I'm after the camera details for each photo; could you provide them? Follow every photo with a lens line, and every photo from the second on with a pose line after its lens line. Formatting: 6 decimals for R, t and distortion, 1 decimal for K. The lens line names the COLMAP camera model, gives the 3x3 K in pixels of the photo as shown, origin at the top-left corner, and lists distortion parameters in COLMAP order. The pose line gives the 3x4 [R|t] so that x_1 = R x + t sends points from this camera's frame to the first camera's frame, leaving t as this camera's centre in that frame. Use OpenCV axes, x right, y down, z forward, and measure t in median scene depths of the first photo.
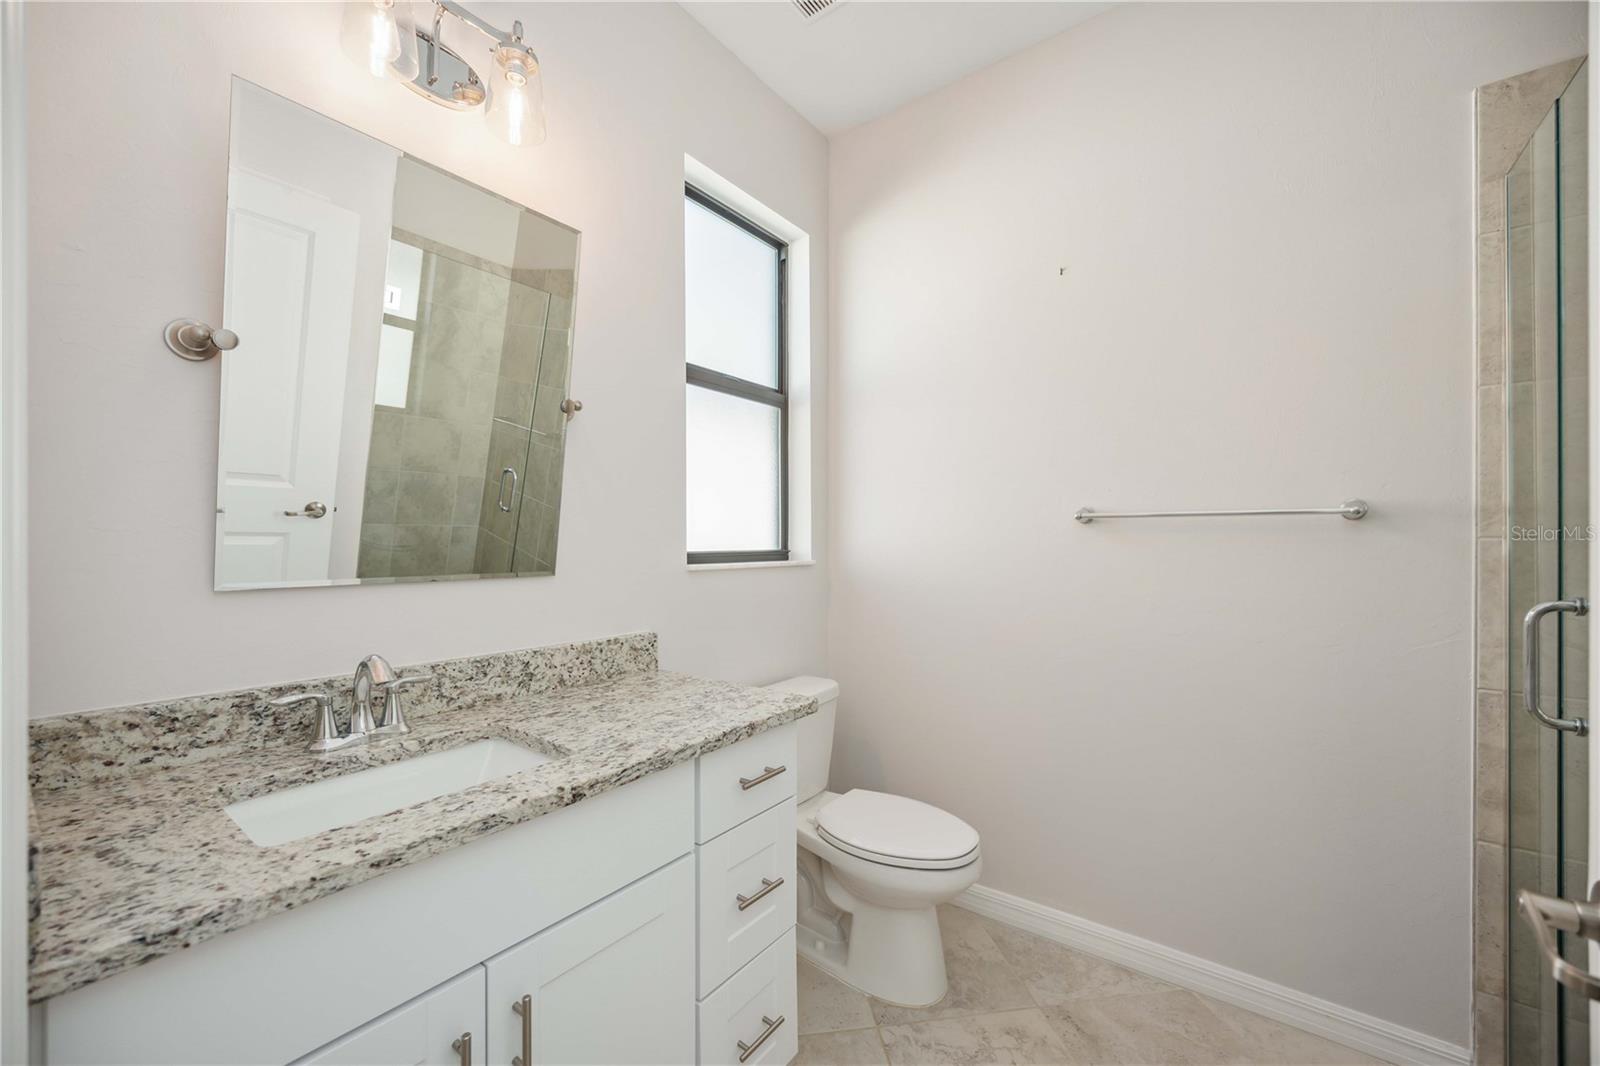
lens RADIAL K [[621.9, 0, 805.0], [0, 621.9, 530.7], [0, 0, 1]] dist [-0.001205, 0.000060]
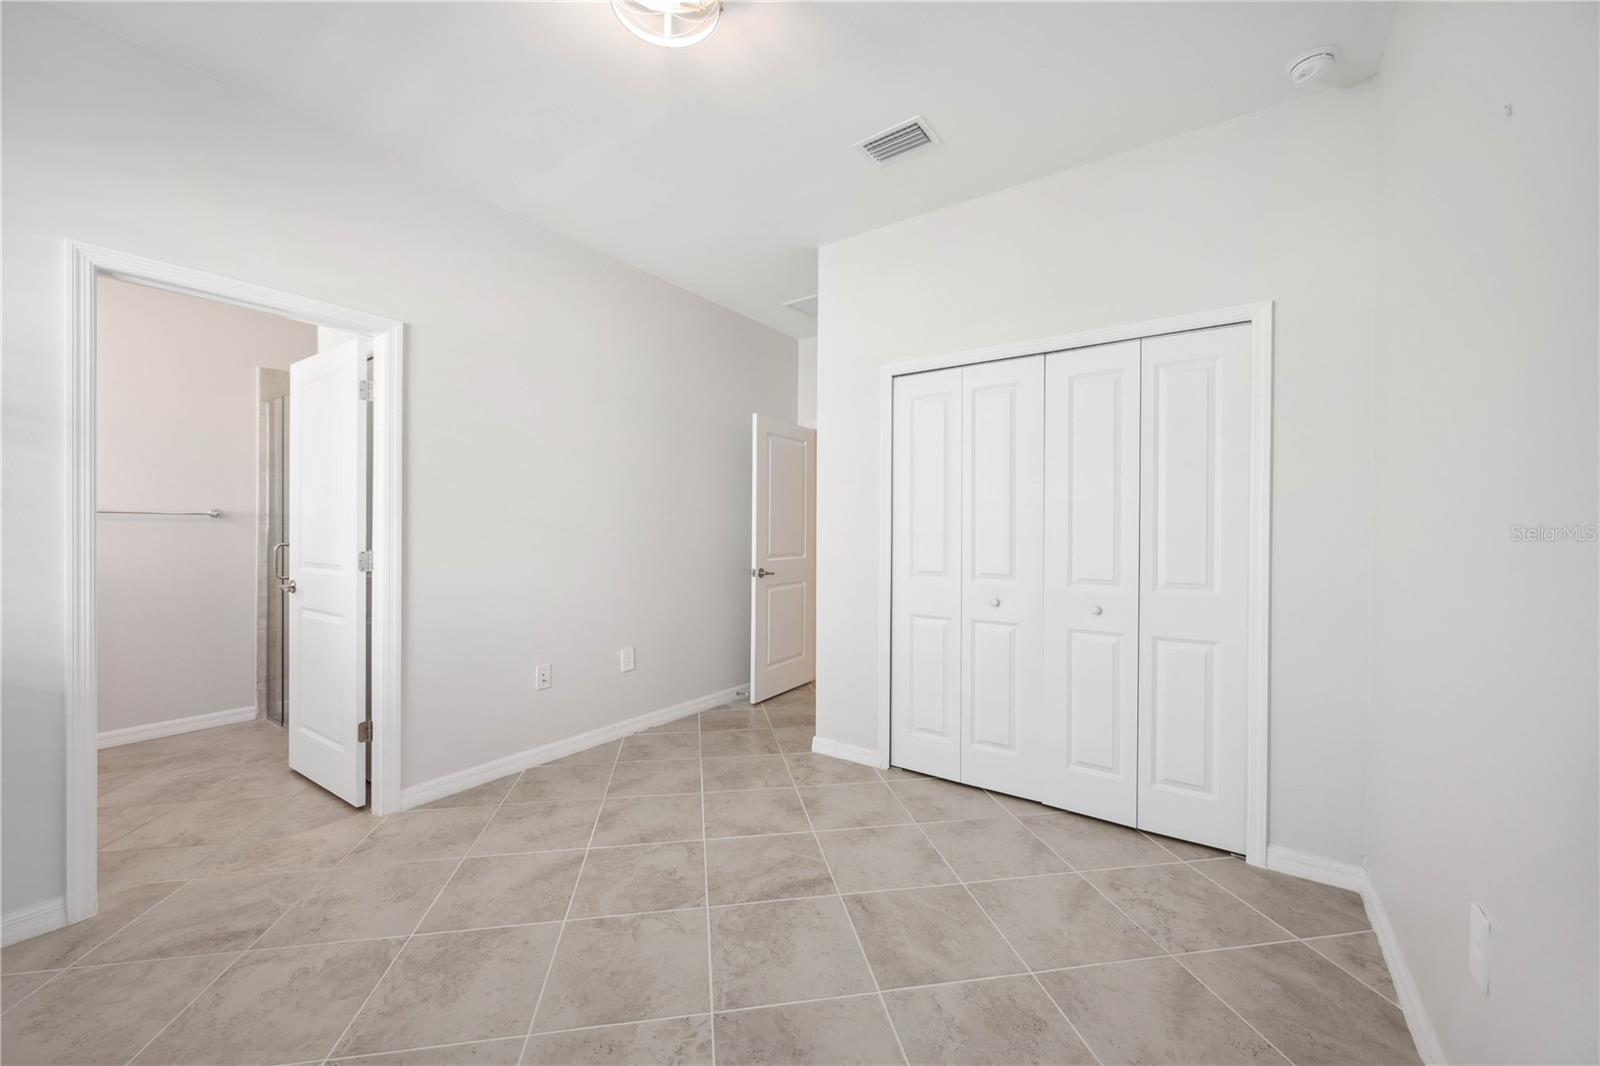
lens RADIAL K [[615.6, 0, 798.7], [0, 615.6, 537.4], [0, 0, 1]] dist [-0.000419, -0.000105]
pose [[0.010410, -0.000448, 0.999946, -1.731776], [-0.004677, 0.999989, 0.000496, 0.056926], [-0.999935, -0.004682, 0.010408, -1.523076]]
